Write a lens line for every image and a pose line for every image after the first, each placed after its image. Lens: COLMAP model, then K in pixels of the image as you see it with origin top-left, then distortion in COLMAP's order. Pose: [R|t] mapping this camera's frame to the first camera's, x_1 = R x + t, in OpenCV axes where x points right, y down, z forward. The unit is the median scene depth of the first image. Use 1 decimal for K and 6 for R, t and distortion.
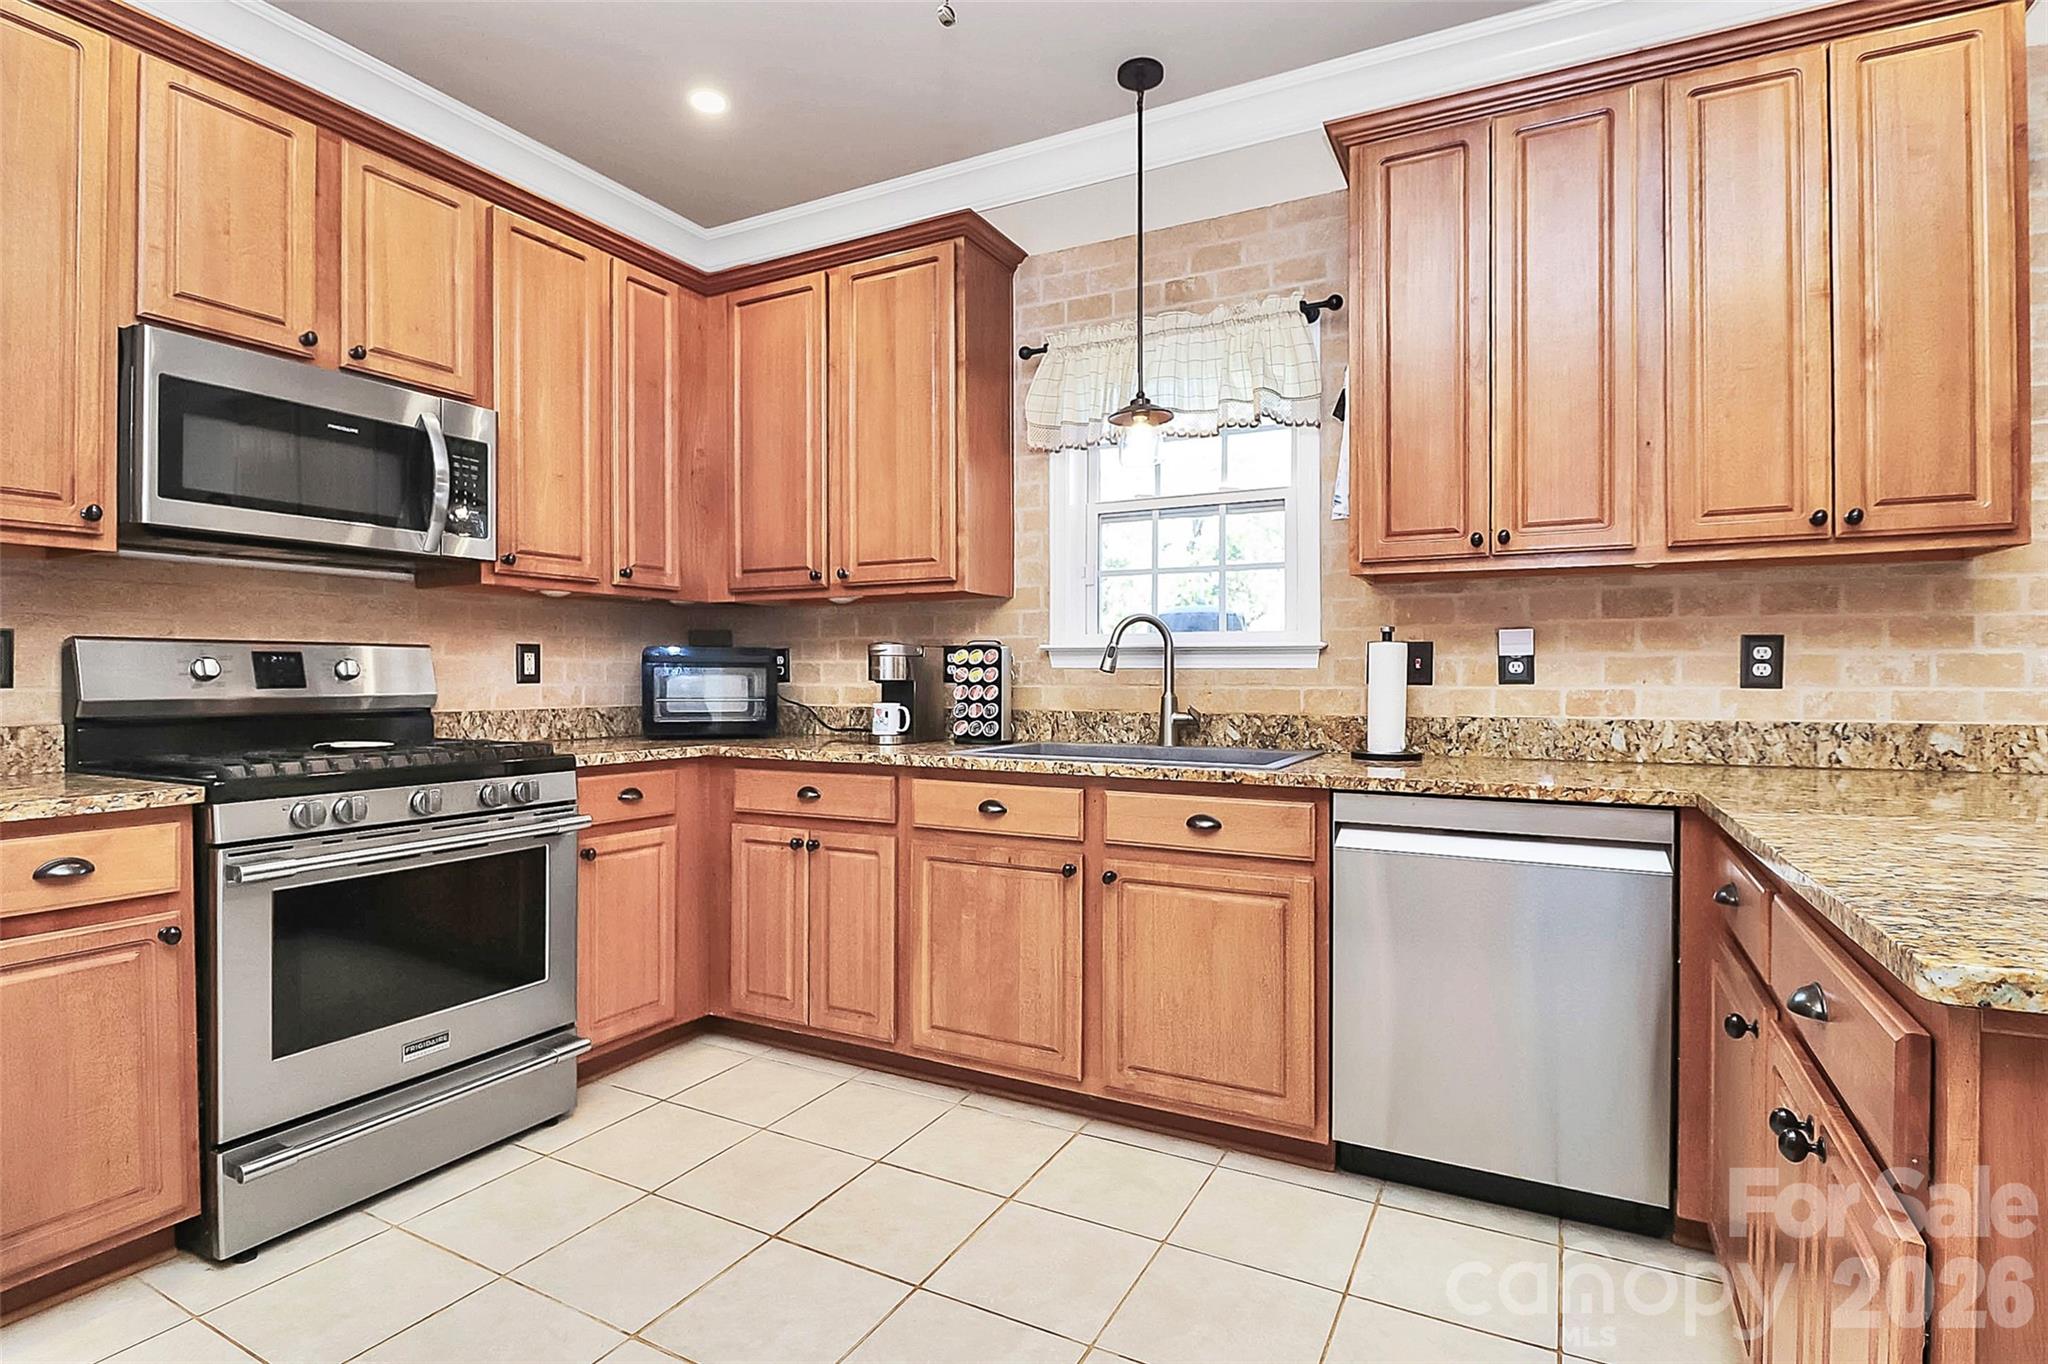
lens RADIAL K [[980.5, 0, 1072.3], [0, 980.5, 670.1], [0, 0, 1]] dist [-0.002048, -0.011368]
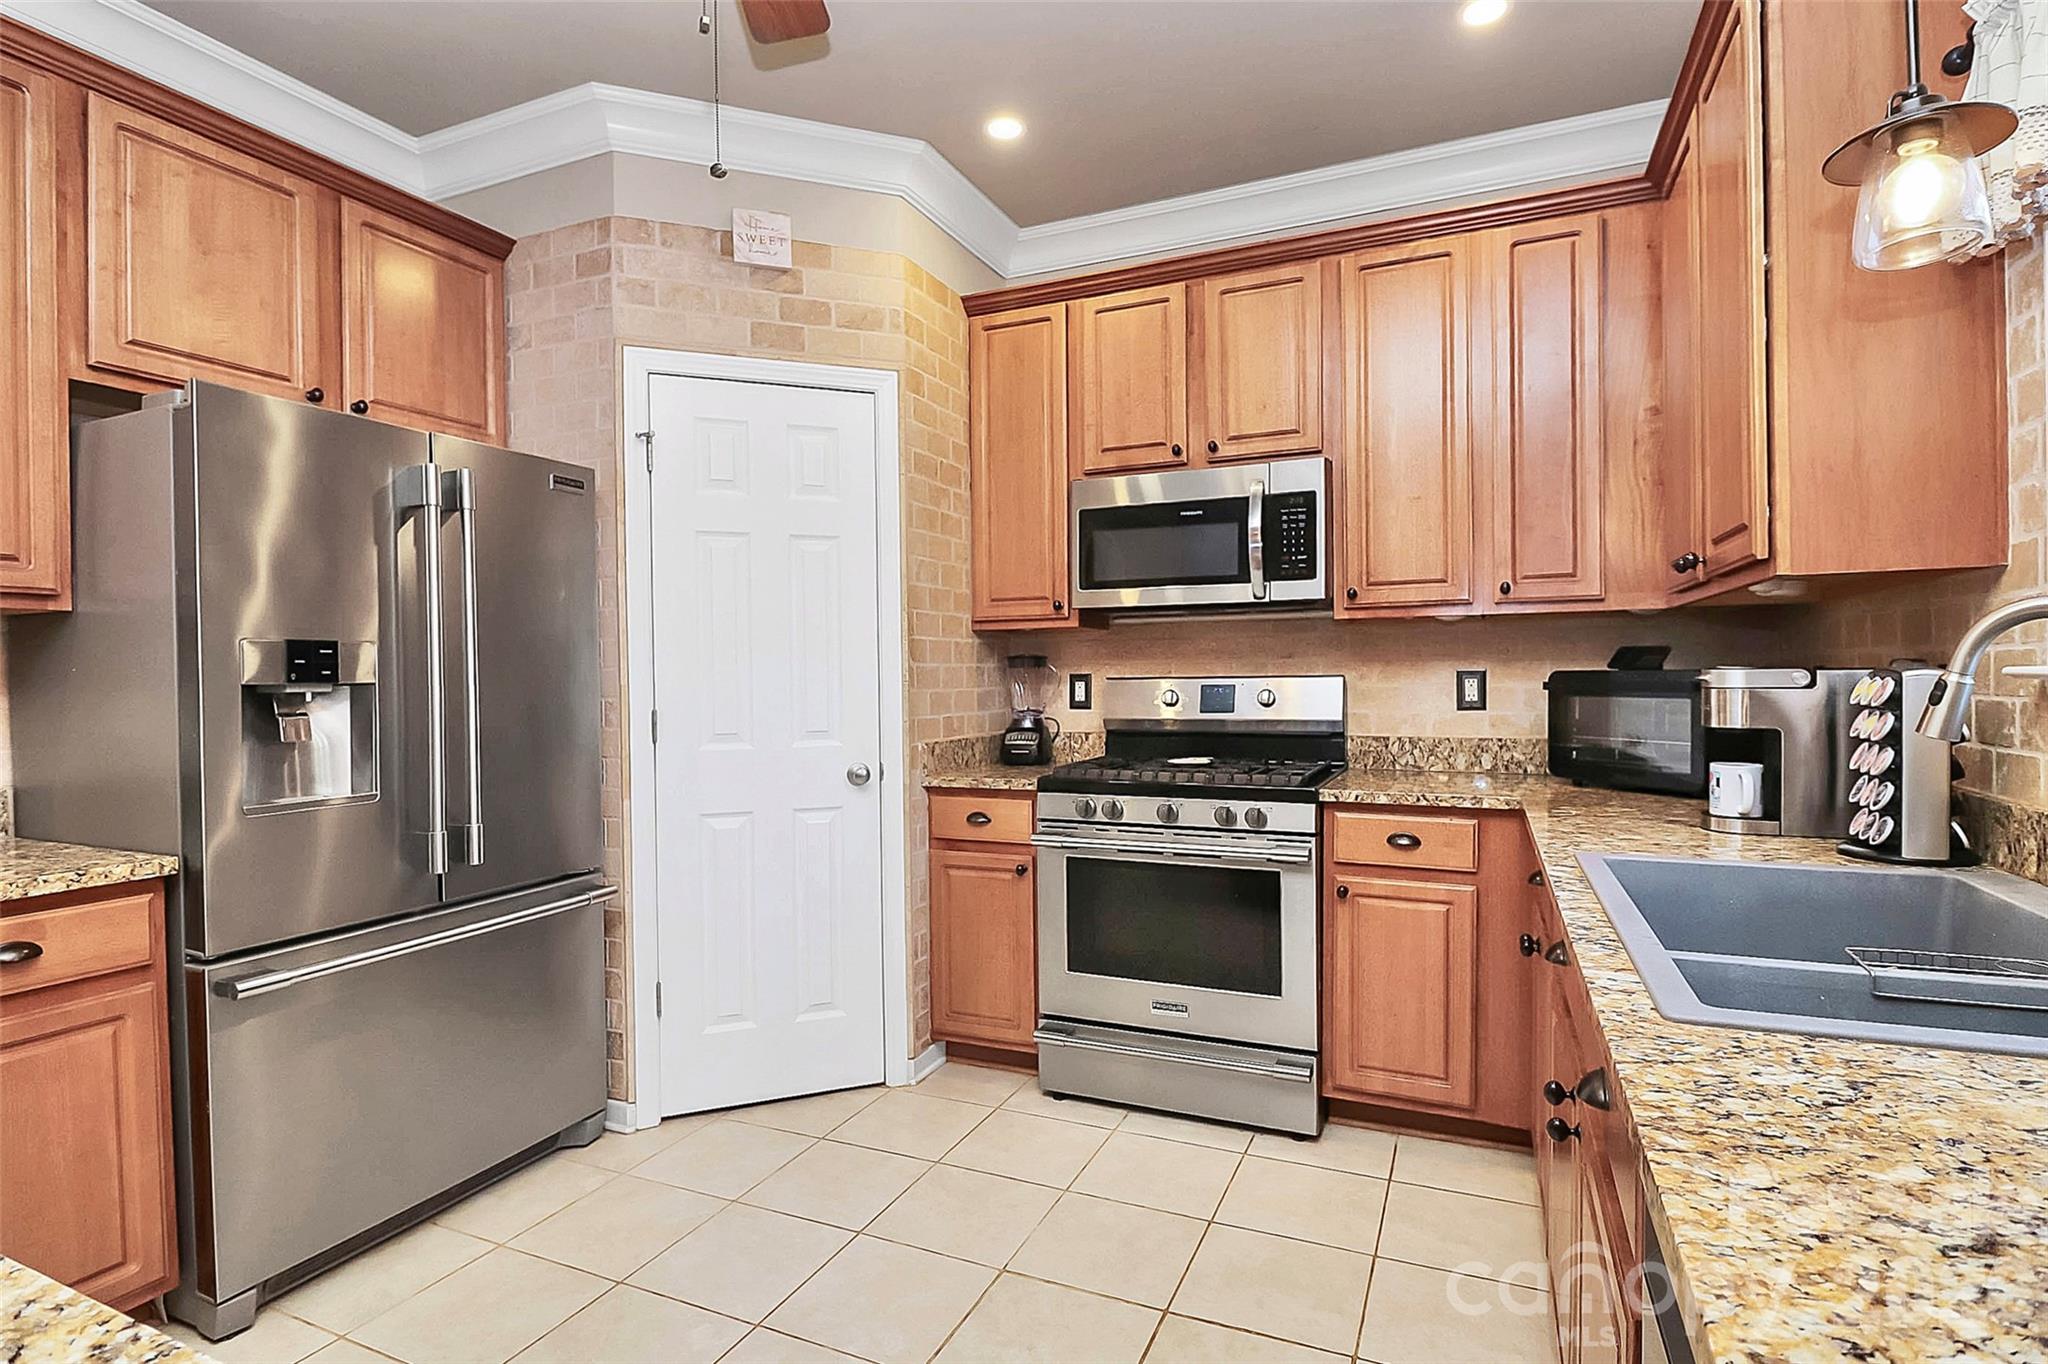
lens RADIAL K [[1017.8, 0, 971.5], [0, 1017.8, 680.5], [0, 0, 1]] dist [-0.001905, -0.000282]
pose [[0.032910, 0.005036, -0.999446, 0.553964], [0.015493, 0.999865, 0.005548, -0.038082], [0.999338, -0.015667, 0.032828, 0.636821]]
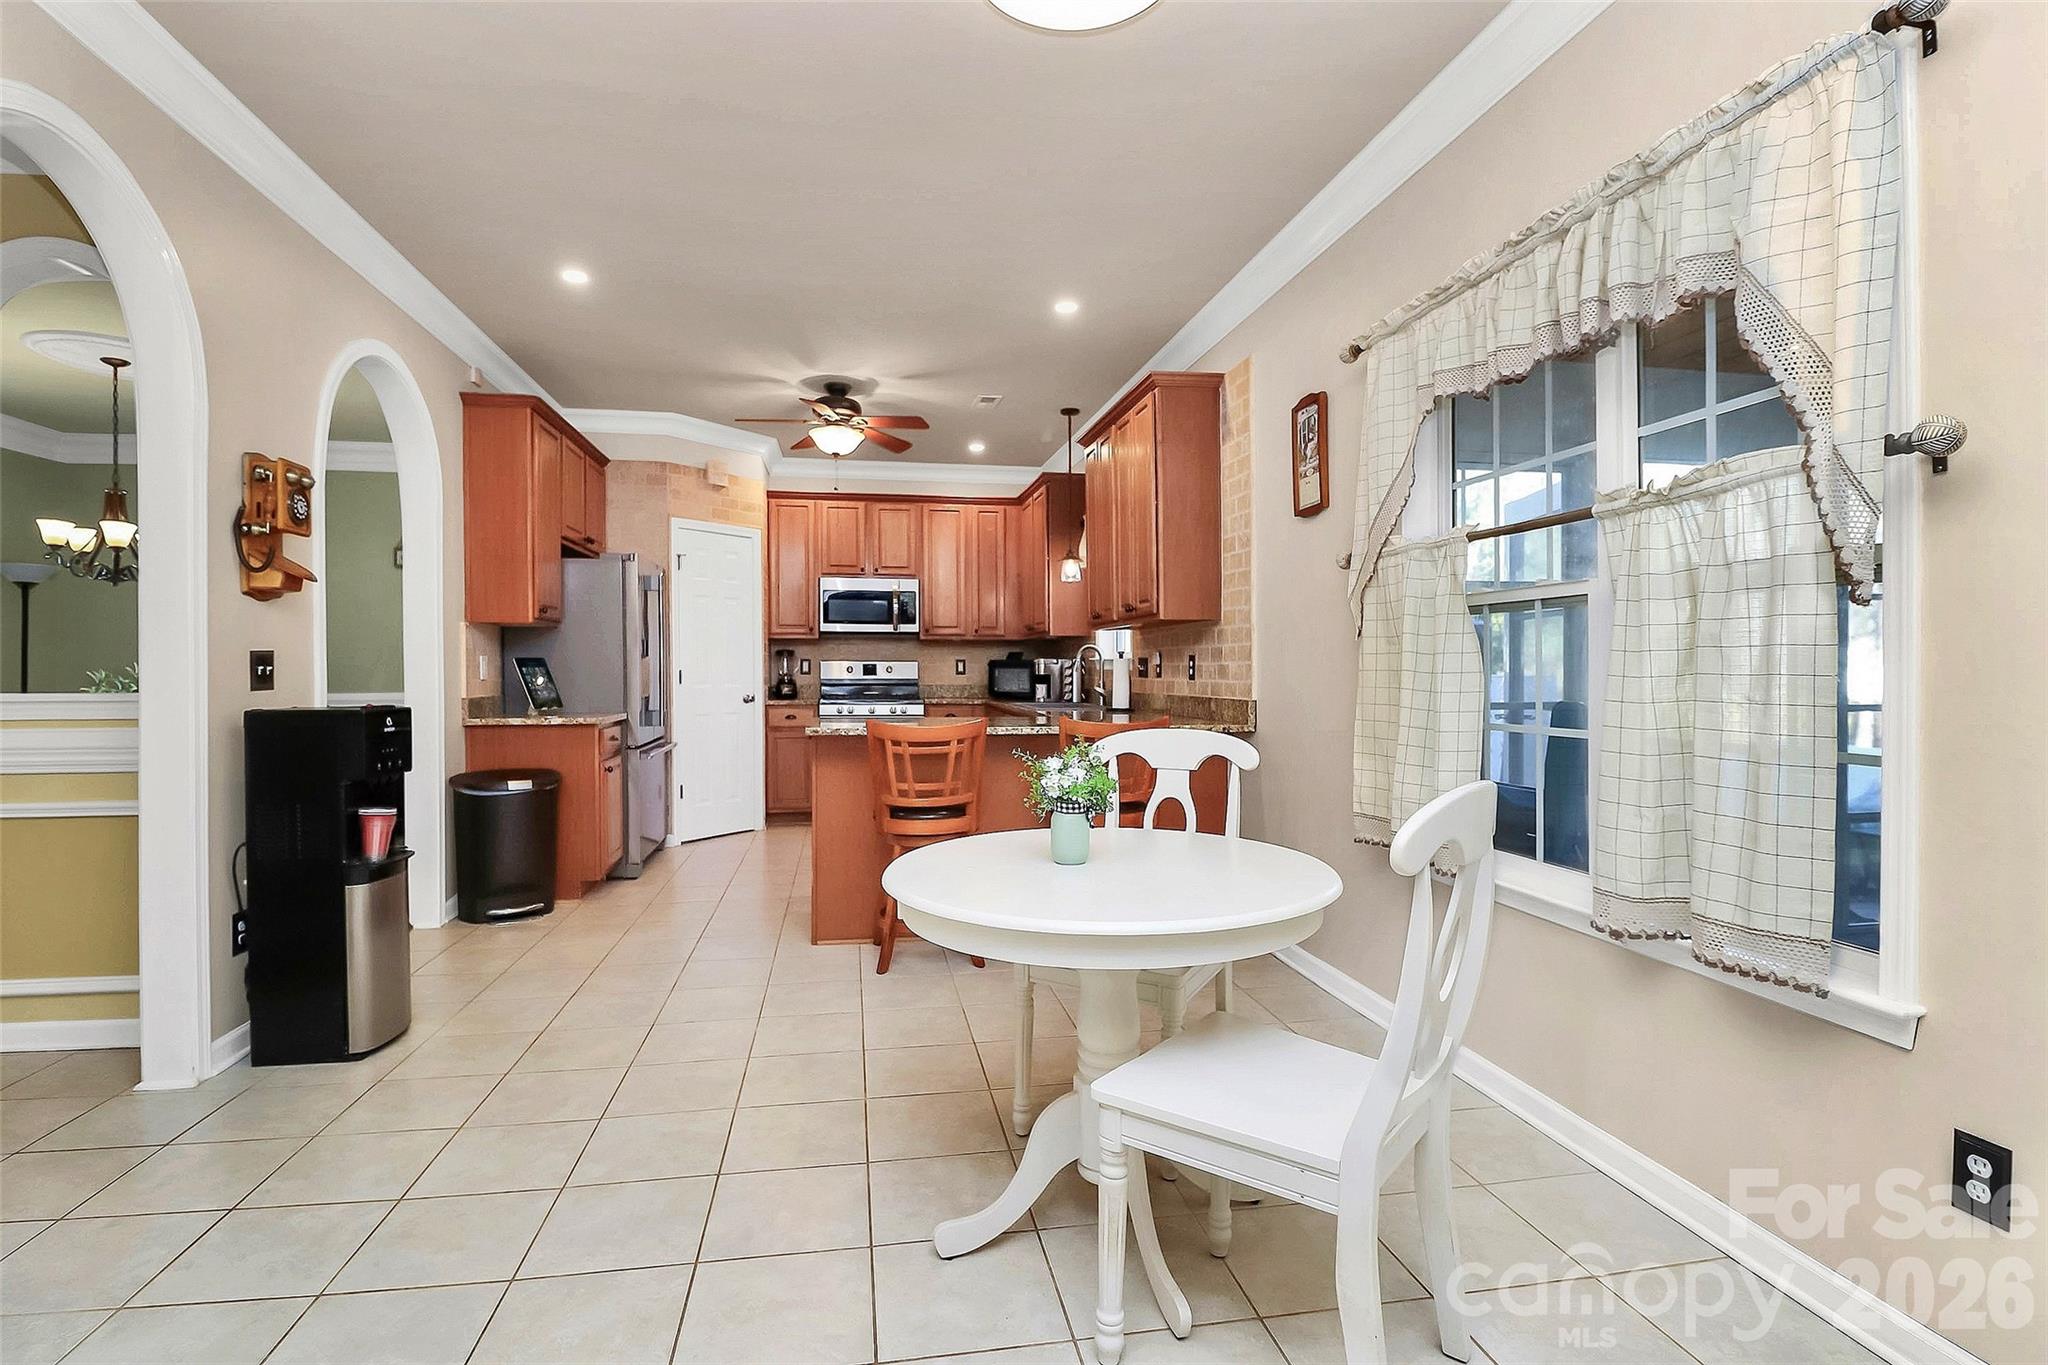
lens RADIAL K [[955.7, 0, 989.4], [0, 955.7, 668.6], [0, 0, 1]] dist [-0.001278, -0.000152]
pose [[0.591380, 0.001502, -0.806392, 1.967759], [0.002362, 0.999991, 0.003595, -0.014373], [0.806390, -0.004031, 0.591371, -0.536828]]
